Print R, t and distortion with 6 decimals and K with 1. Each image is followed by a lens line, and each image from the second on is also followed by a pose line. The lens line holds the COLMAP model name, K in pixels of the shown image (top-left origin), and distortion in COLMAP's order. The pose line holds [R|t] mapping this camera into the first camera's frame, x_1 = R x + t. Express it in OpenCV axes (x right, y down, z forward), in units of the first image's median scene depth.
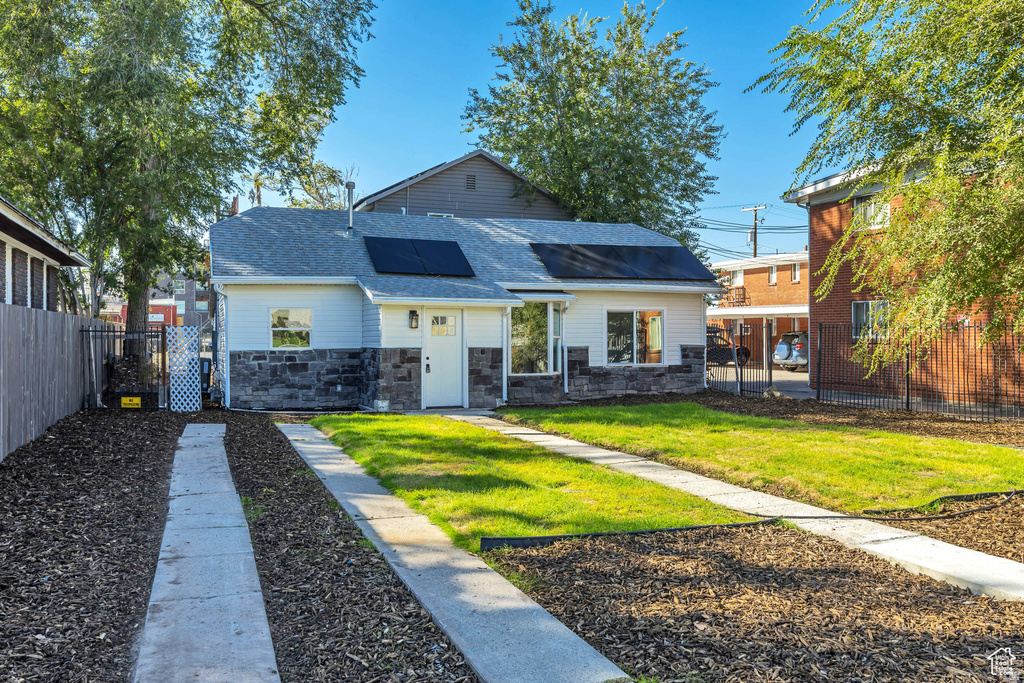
lens RADIAL K [[863.1, 0, 512.2], [0, 863.1, 339.0], [0, 0, 1]] dist [-0.000789, -0.000132]
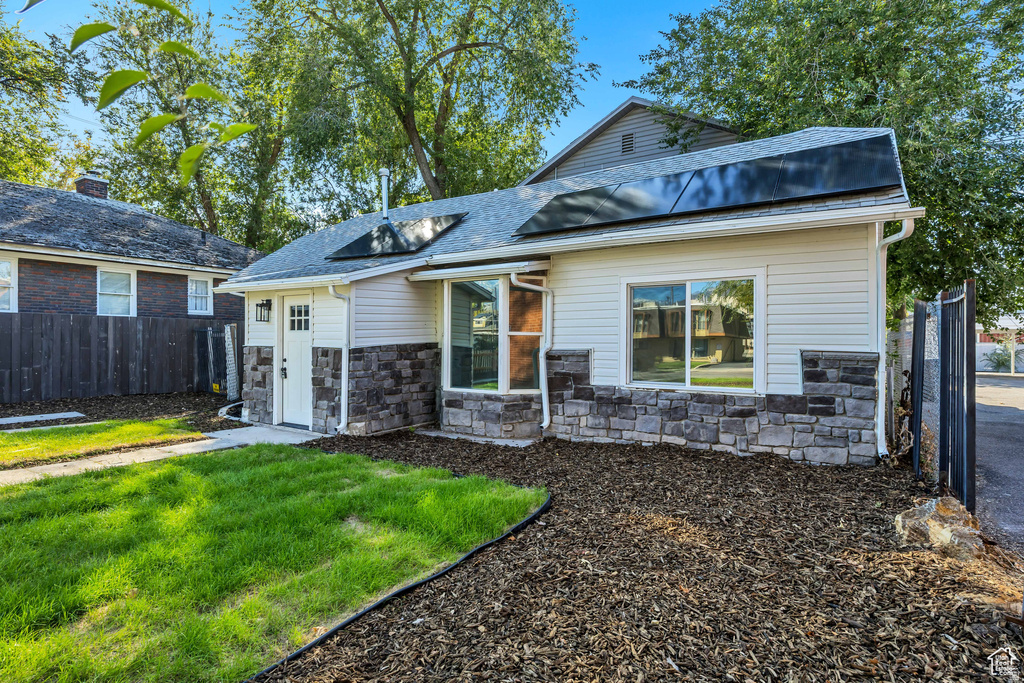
lens RADIAL K [[555.7, 0, 512.7], [0, 555.7, 341.3], [0, 0, 1]] dist [-0.006381, 0.000923]
pose [[0.568030, 0.003695, -0.823000, 0.361770], [-0.008319, 0.999965, -0.001252, 0.003792], [0.822966, 0.007558, 0.568040, 0.746746]]
